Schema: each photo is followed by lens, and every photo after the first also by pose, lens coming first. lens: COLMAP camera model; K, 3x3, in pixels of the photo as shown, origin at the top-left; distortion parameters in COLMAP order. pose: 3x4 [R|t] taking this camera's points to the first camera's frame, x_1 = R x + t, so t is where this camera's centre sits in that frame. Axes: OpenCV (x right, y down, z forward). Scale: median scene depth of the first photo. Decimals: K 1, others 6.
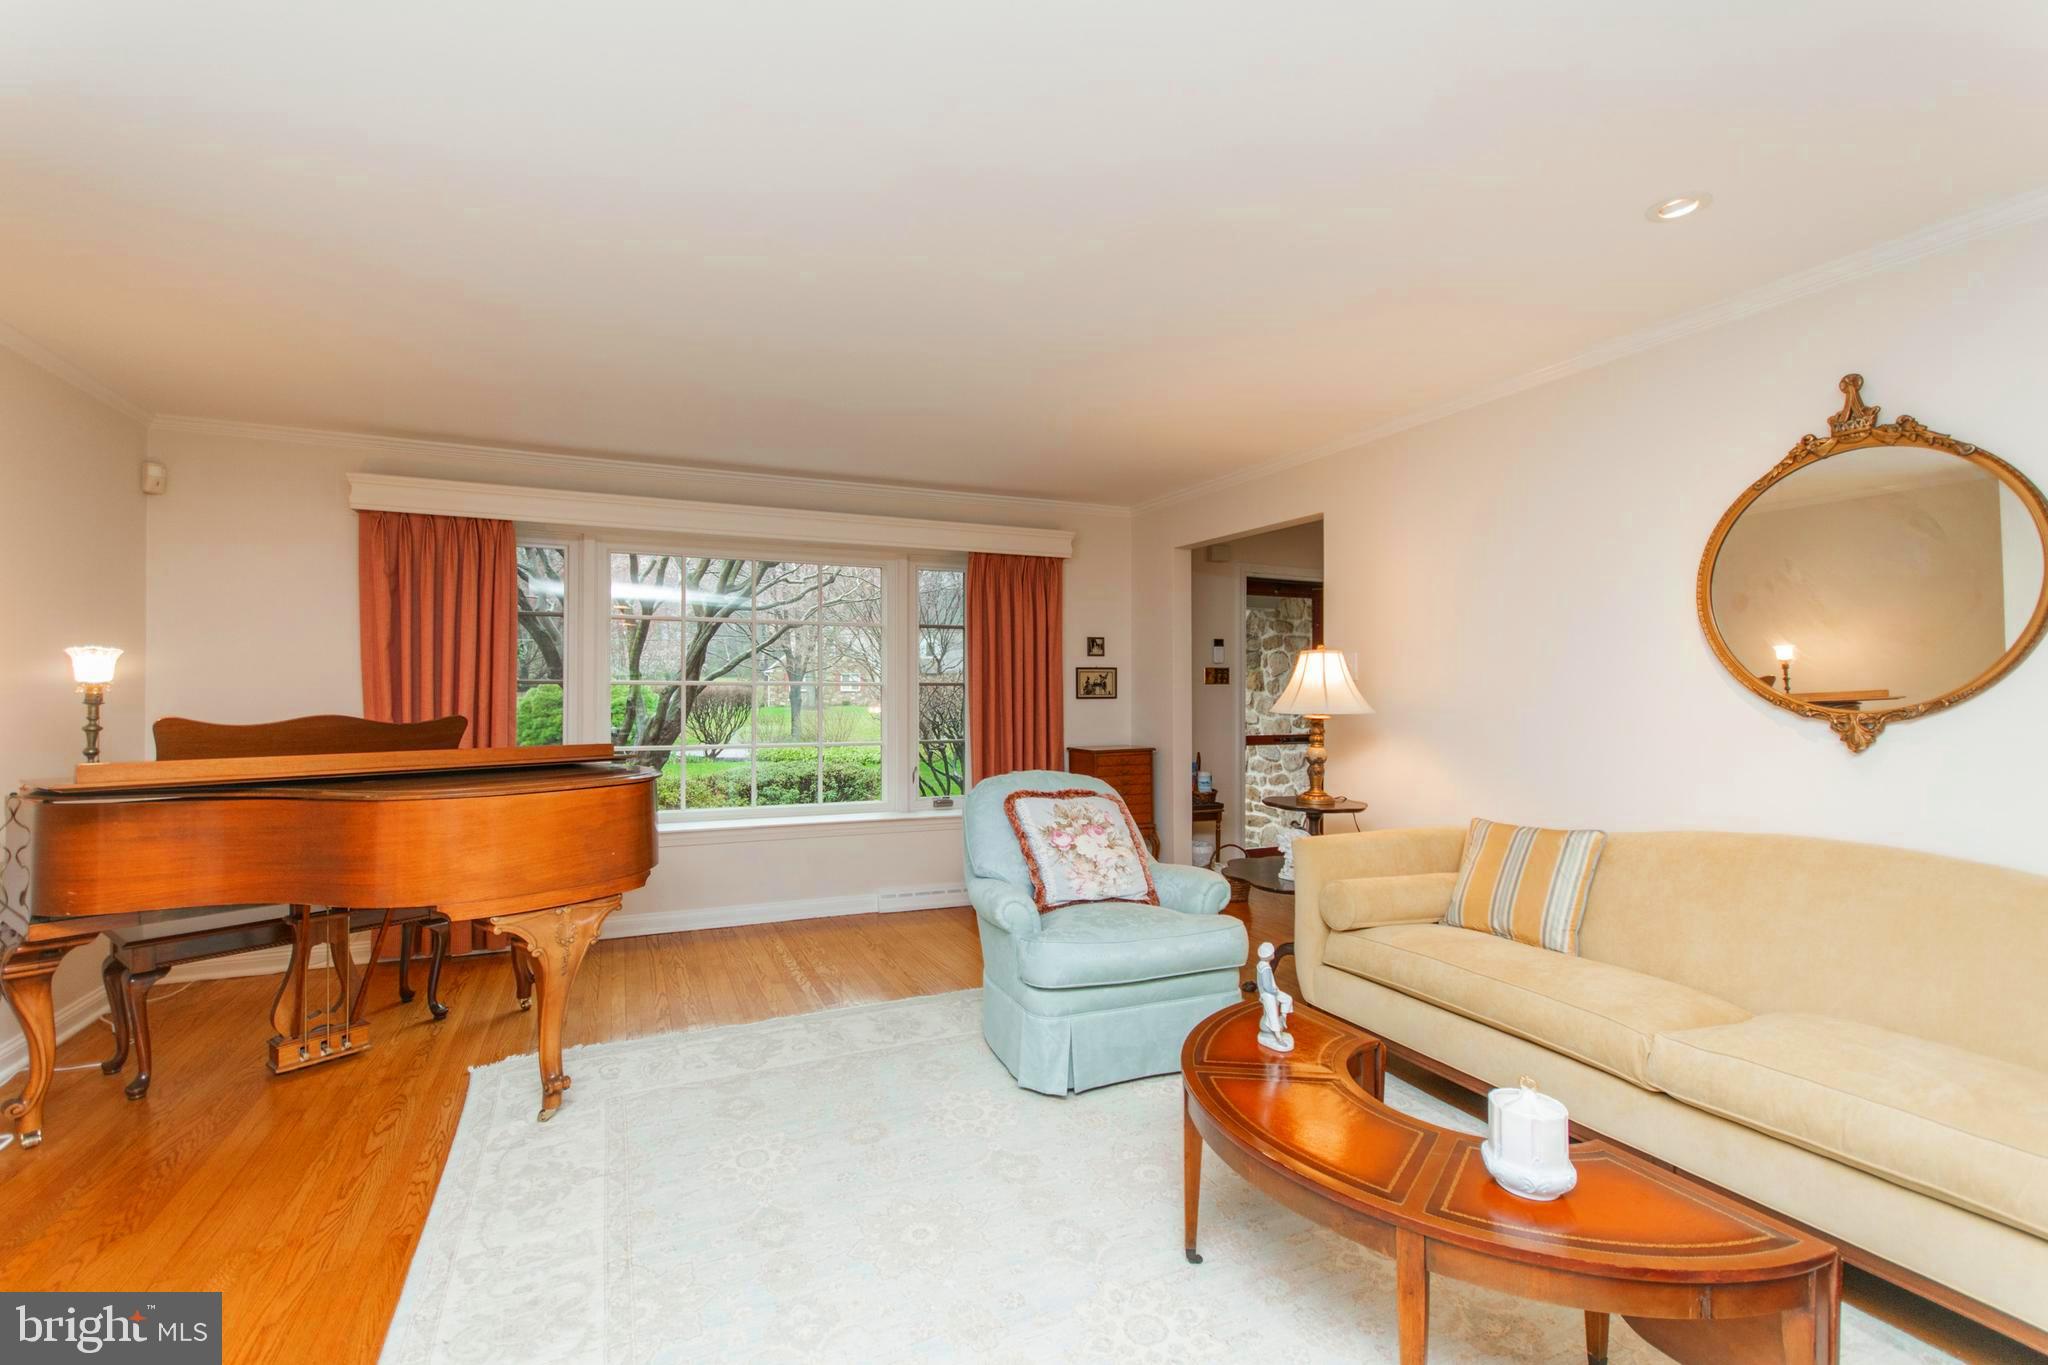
lens RADIAL K [[920.1, 0, 1006.2], [0, 920.1, 689.4], [0, 0, 1]] dist [0.011358, -0.000575]
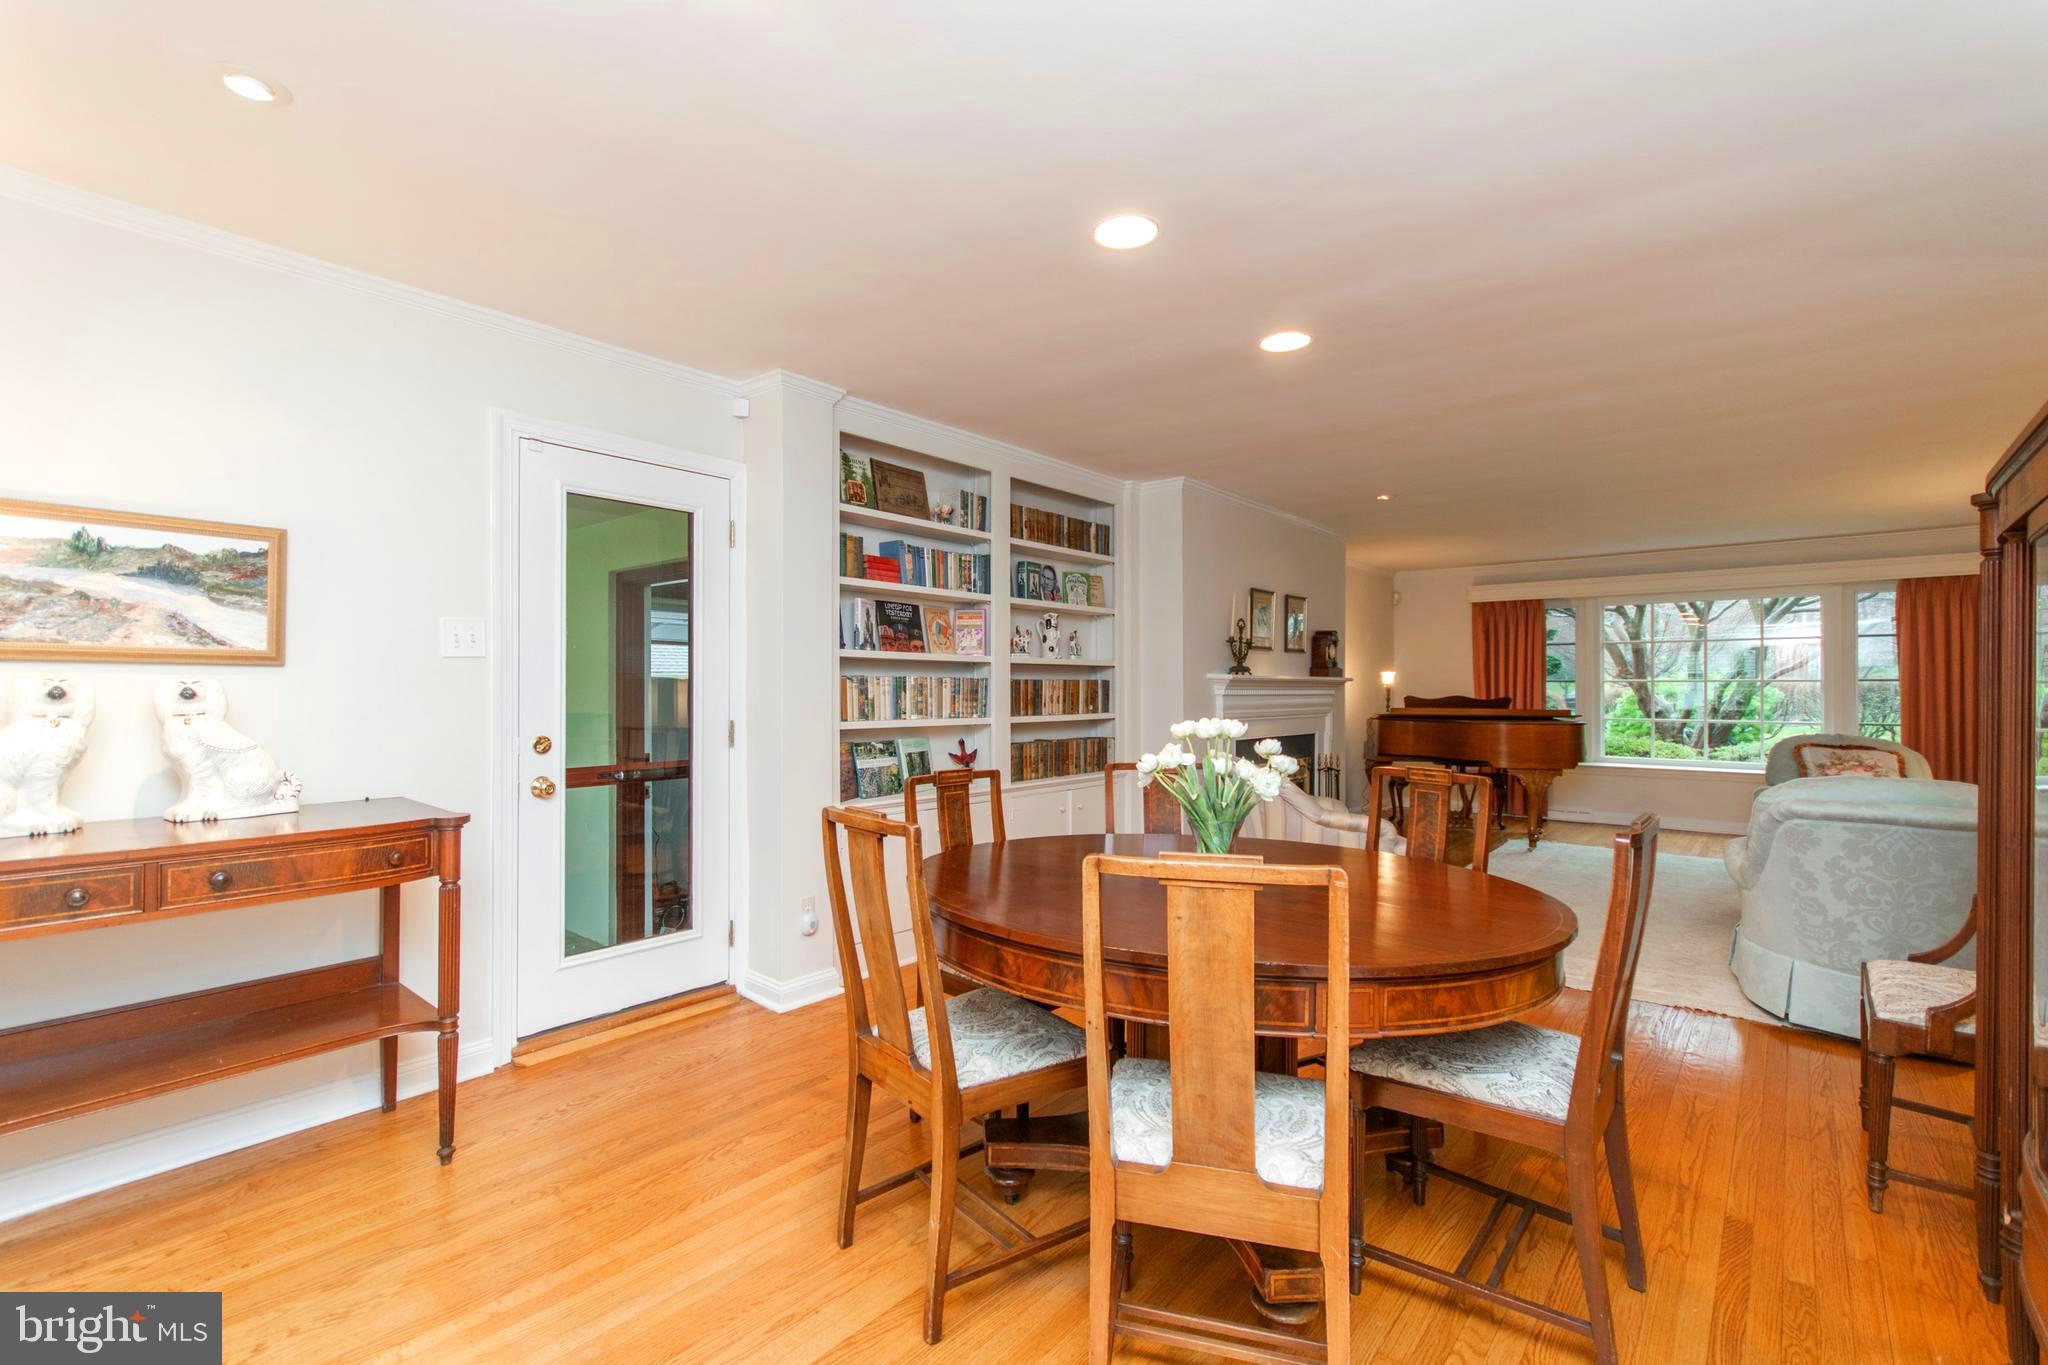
lens RADIAL K [[920.1, 0, 1010.0], [0, 920.1, 687.4], [0, 0, 1]] dist [0.011358, -0.000575]
pose [[0.452070, 0.001182, -0.891982, 0.849264], [0.002898, 0.999992, 0.002794, -0.003854], [0.891978, -0.003848, 0.452062, -1.084908]]
